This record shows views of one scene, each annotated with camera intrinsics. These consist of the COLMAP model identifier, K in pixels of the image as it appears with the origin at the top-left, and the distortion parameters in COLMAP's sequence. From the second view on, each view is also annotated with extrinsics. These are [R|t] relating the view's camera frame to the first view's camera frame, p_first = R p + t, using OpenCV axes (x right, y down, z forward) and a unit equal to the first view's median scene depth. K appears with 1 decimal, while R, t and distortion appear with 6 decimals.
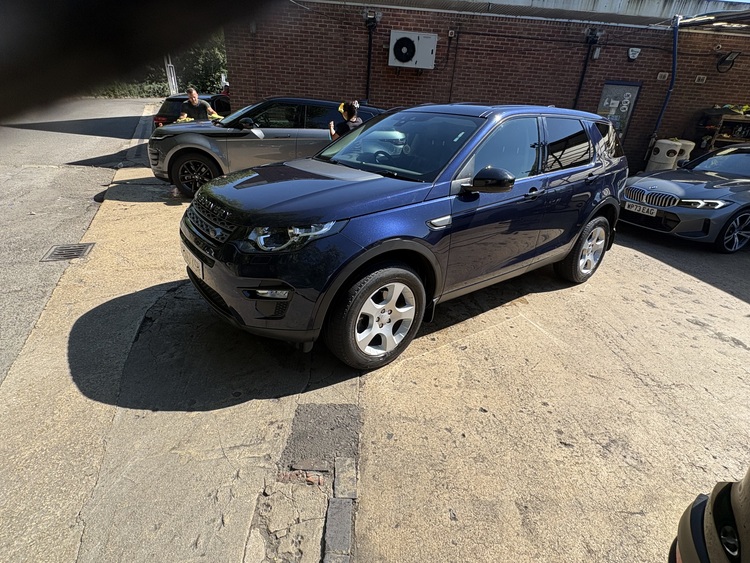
lens RADIAL K [[385.1, 0, 375.0], [0, 385.1, 281.5], [0, 0, 1]] dist [-0.000012, -0.000278]
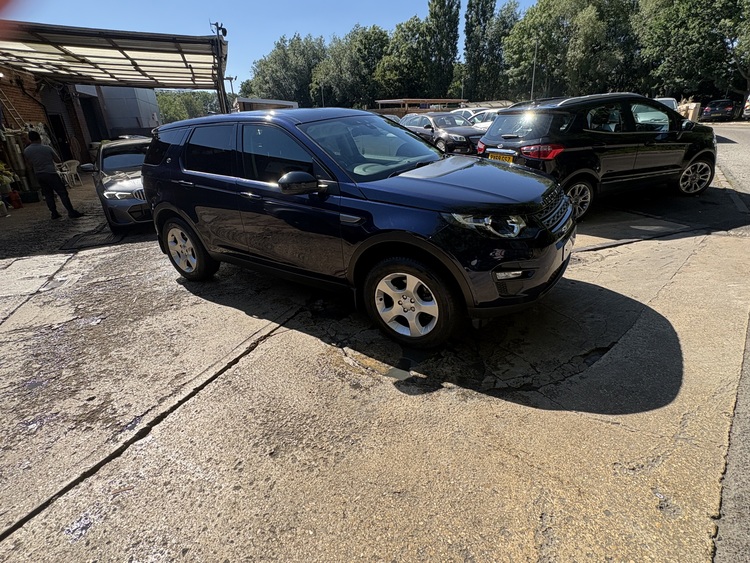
lens RADIAL K [[385.1, 0, 375.0], [0, 385.1, 281.5], [0, 0, 1]] dist [-0.000012, -0.000278]
pose [[-0.342578, -0.401349, 0.849447, -1.353760], [0.422976, 0.741450, 0.520906, -0.841577], [-0.838887, 0.537746, -0.084243, 1.723784]]
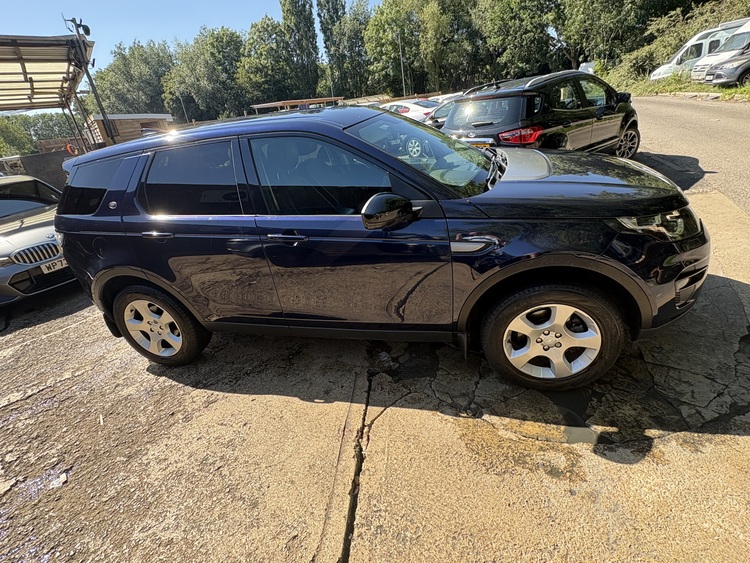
lens RADIAL K [[385.1, 0, 375.0], [0, 385.1, 281.5], [0, 0, 1]] dist [-0.000012, -0.000278]
pose [[-0.624675, -0.298533, 0.721567, -0.790180], [0.416735, 0.654004, 0.631356, -0.980743], [-0.660388, 0.695095, -0.284131, 2.012681]]
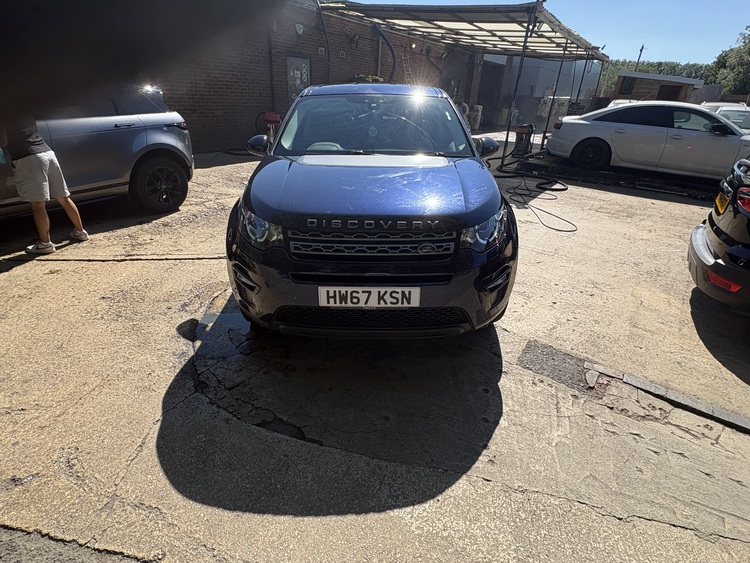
lens RADIAL K [[385.1, 0, 375.0], [0, 385.1, 281.5], [0, 0, 1]] dist [-0.000012, -0.000278]
pose [[0.602857, -0.381367, 0.700801, -1.073114], [0.329597, 0.918952, 0.216550, -0.269398], [-0.726587, 0.100433, 0.679694, 0.470229]]
